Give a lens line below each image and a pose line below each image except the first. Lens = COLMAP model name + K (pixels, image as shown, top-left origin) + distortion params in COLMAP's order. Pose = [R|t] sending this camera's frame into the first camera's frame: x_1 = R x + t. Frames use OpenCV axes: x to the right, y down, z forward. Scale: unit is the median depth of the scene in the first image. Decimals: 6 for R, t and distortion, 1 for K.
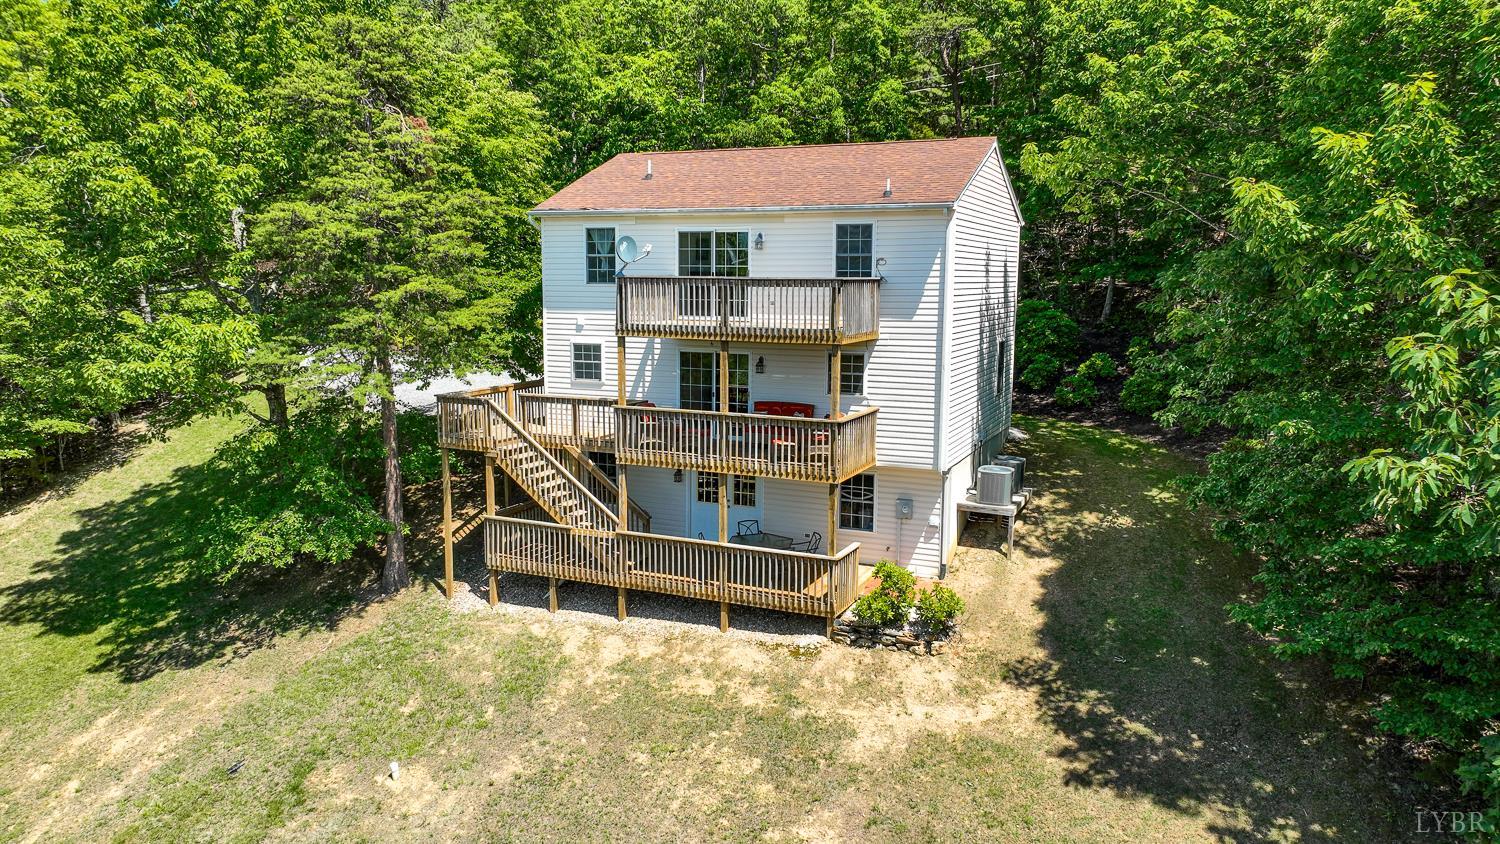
lens RADIAL K [[1034.7, 0, 756.9], [0, 1034.7, 420.8], [0, 0, 1]] dist [0.007765, -0.008752]
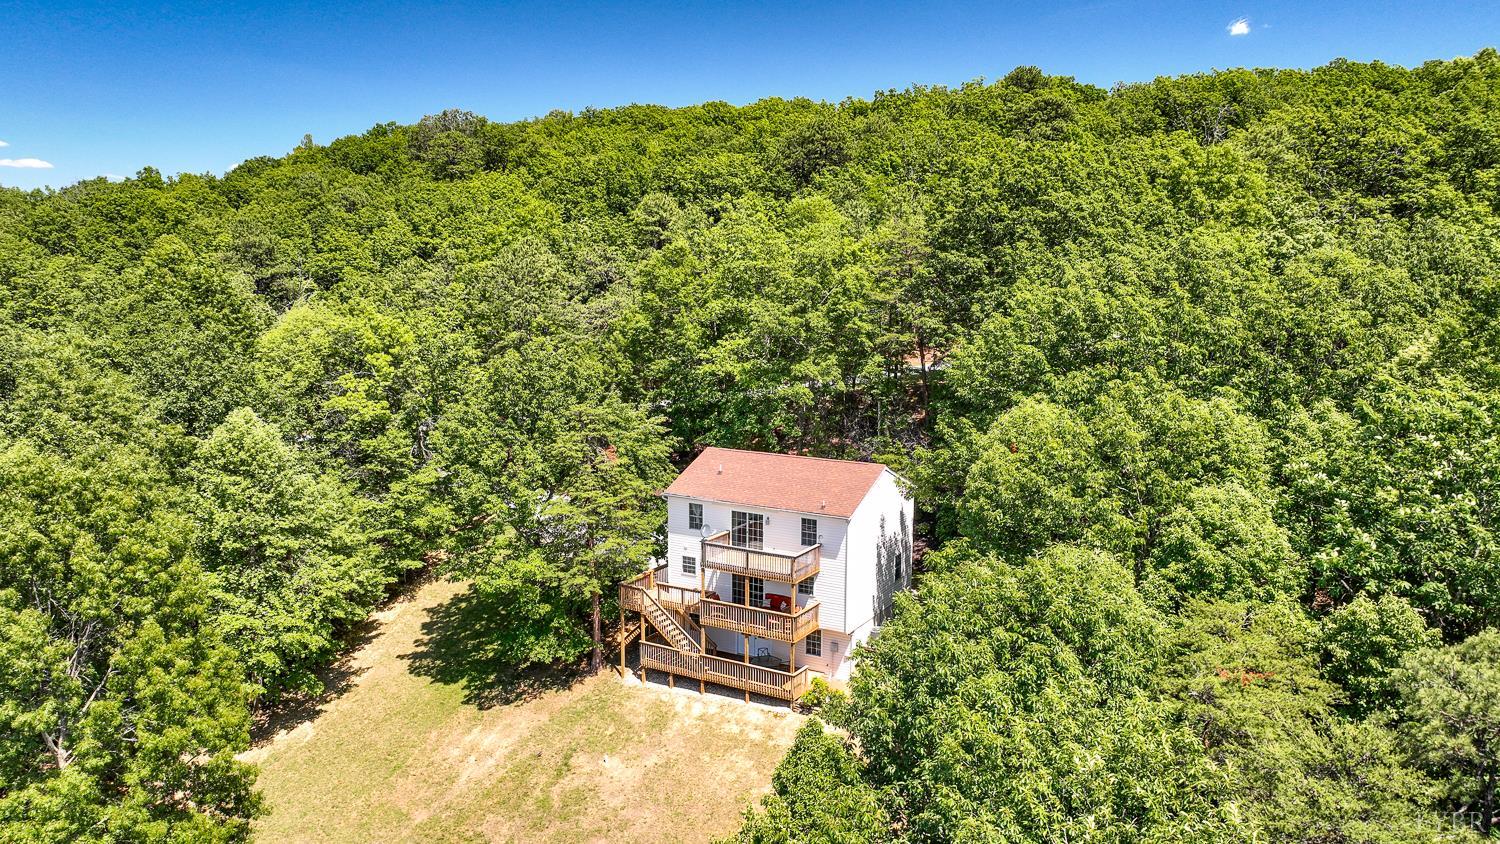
lens RADIAL K [[1034.7, 0, 756.3], [0, 1034.7, 427.3], [0, 0, 1]] dist [0.007765, -0.008752]
pose [[0.992938, 0.011855, -0.118042, 0.227554], [-0.010893, 0.999902, 0.008787, -0.381037], [0.118135, -0.007439, 0.992970, -1.118453]]
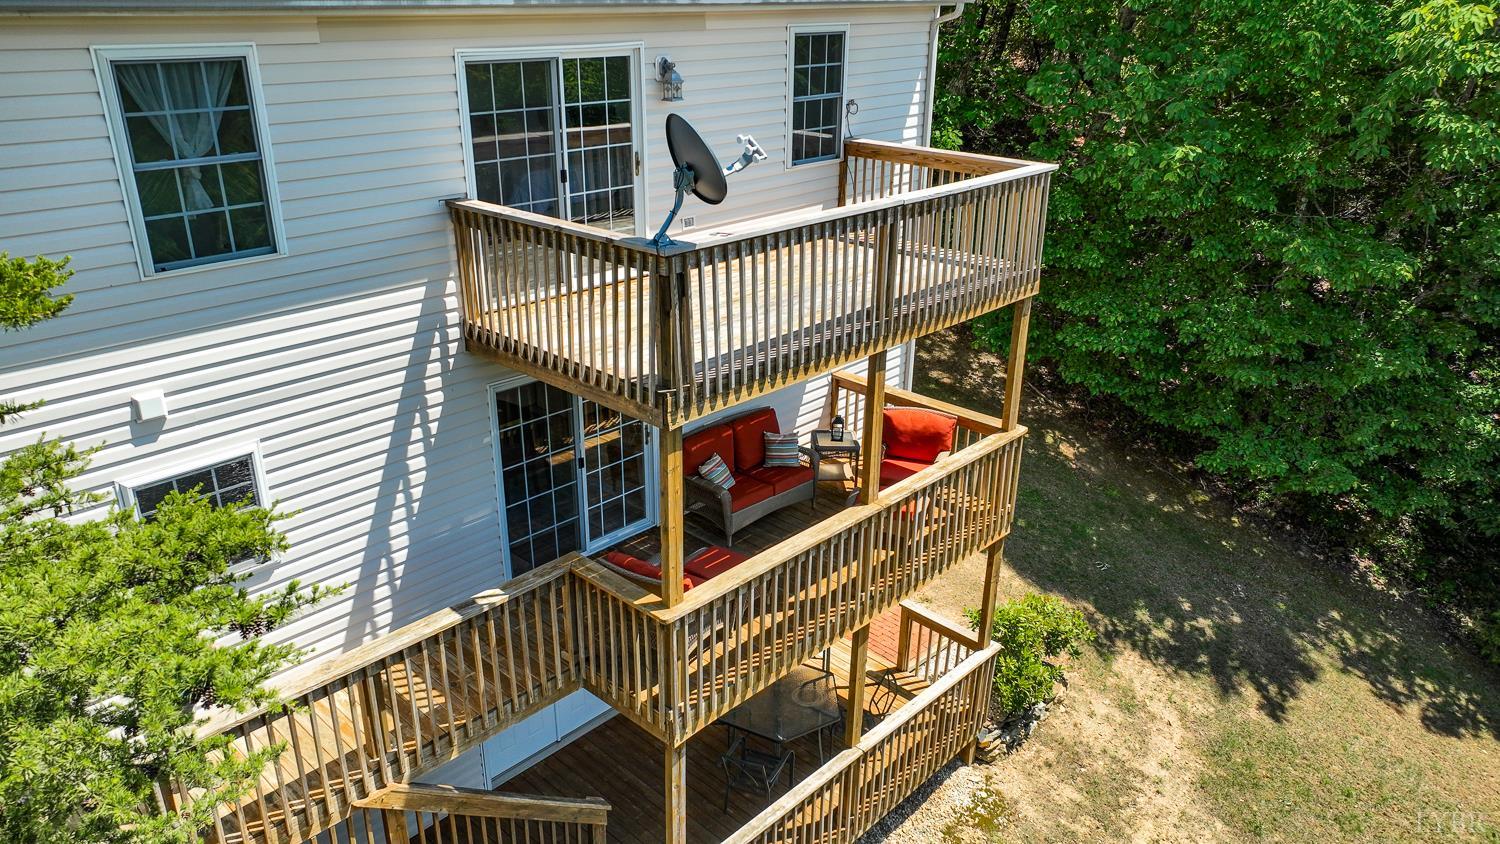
lens RADIAL K [[1034.7, 0, 752.5], [0, 1034.7, 407.0], [0, 0, 1]] dist [0.007765, -0.008752]
pose [[0.339200, -0.353030, 0.871960, -0.385224], [0.135480, 0.935582, 0.326085, -0.179073], [-0.930907, 0.007525, 0.365178, 0.811381]]
